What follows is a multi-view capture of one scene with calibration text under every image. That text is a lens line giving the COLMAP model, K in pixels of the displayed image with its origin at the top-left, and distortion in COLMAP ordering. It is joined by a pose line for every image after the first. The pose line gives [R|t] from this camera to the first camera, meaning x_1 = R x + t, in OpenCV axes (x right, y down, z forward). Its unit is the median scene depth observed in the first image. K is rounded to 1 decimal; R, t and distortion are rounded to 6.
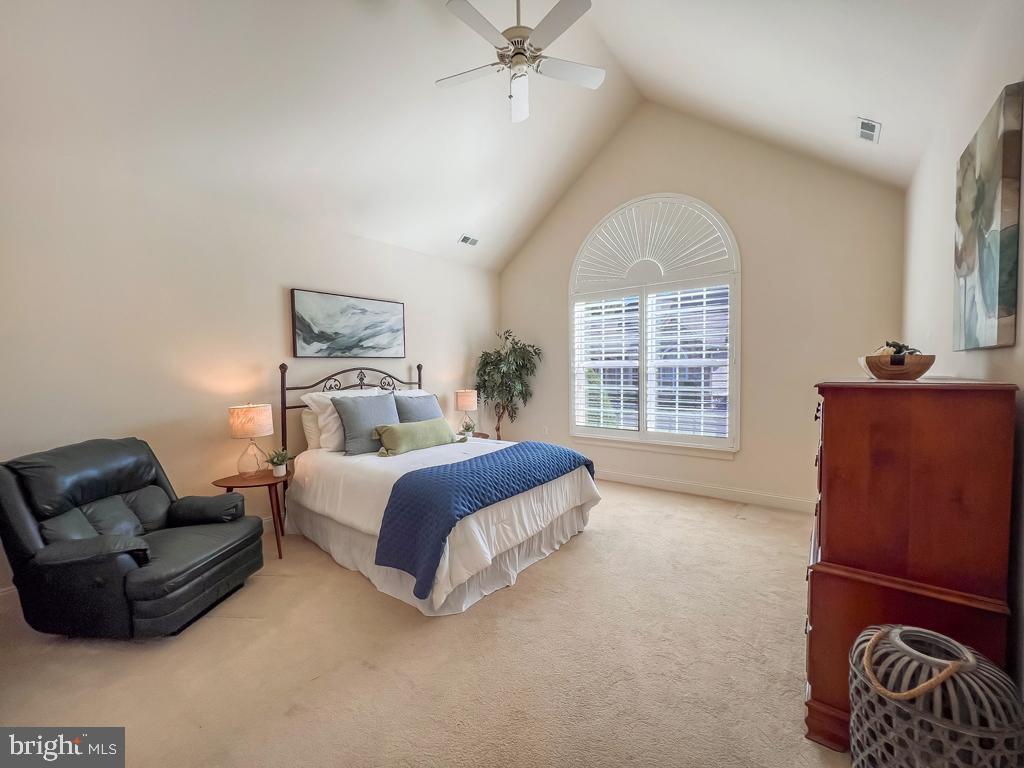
lens RADIAL K [[416.3, 0, 518.5], [0, 416.3, 384.8], [0, 0, 1]] dist [0.000277, 0.001019]
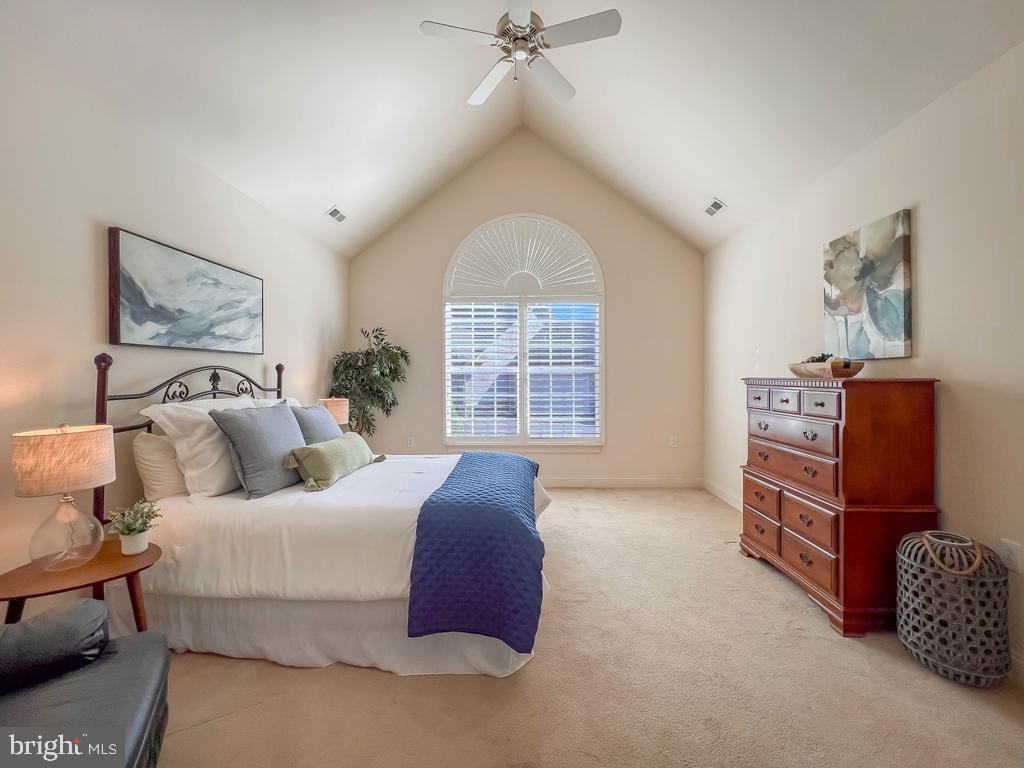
lens RADIAL K [[416.3, 0, 513.0], [0, 416.3, 376.2], [0, 0, 1]] dist [0.000277, 0.001019]
pose [[0.812648, 0.011723, 0.582636, -0.399670], [0.015308, 0.999023, -0.041451, 0.010696], [-0.582553, 0.042604, 0.811675, 0.192781]]
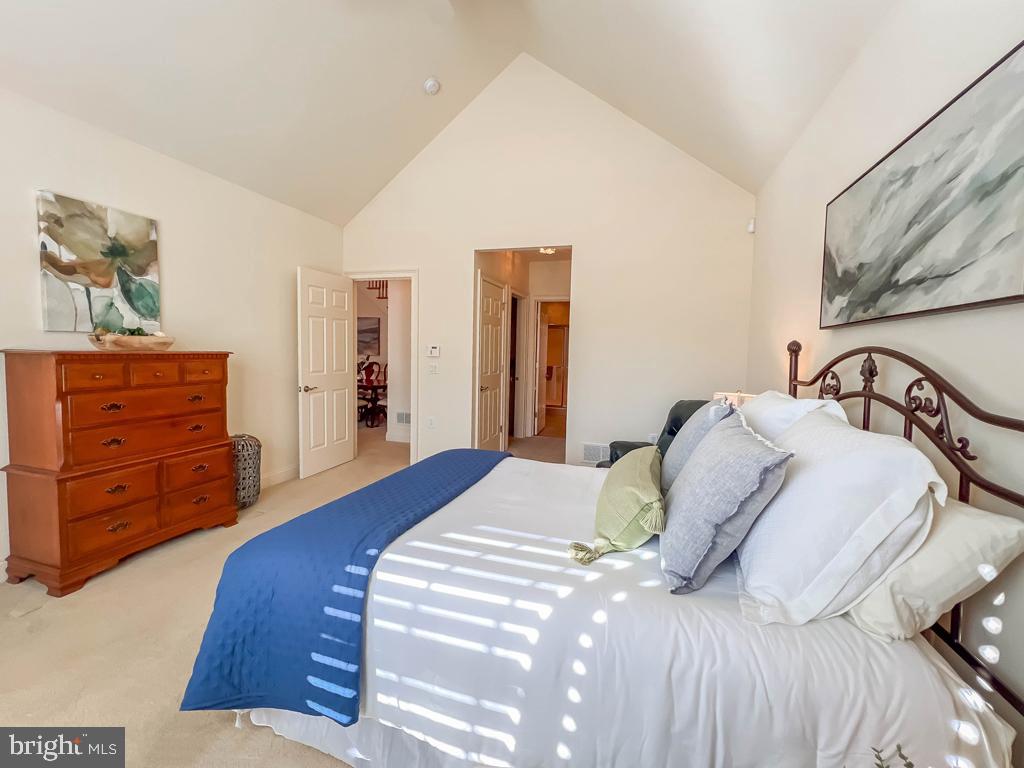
lens RADIAL K [[416.3, 0, 501.8], [0, 416.3, 376.3], [0, 0, 1]] dist [0.000277, 0.001019]
pose [[-0.946771, 0.014896, -0.321564, 0.042764], [-0.020296, 0.994179, 0.105809, -0.050612], [0.321268, 0.106703, -0.940958, 1.308518]]
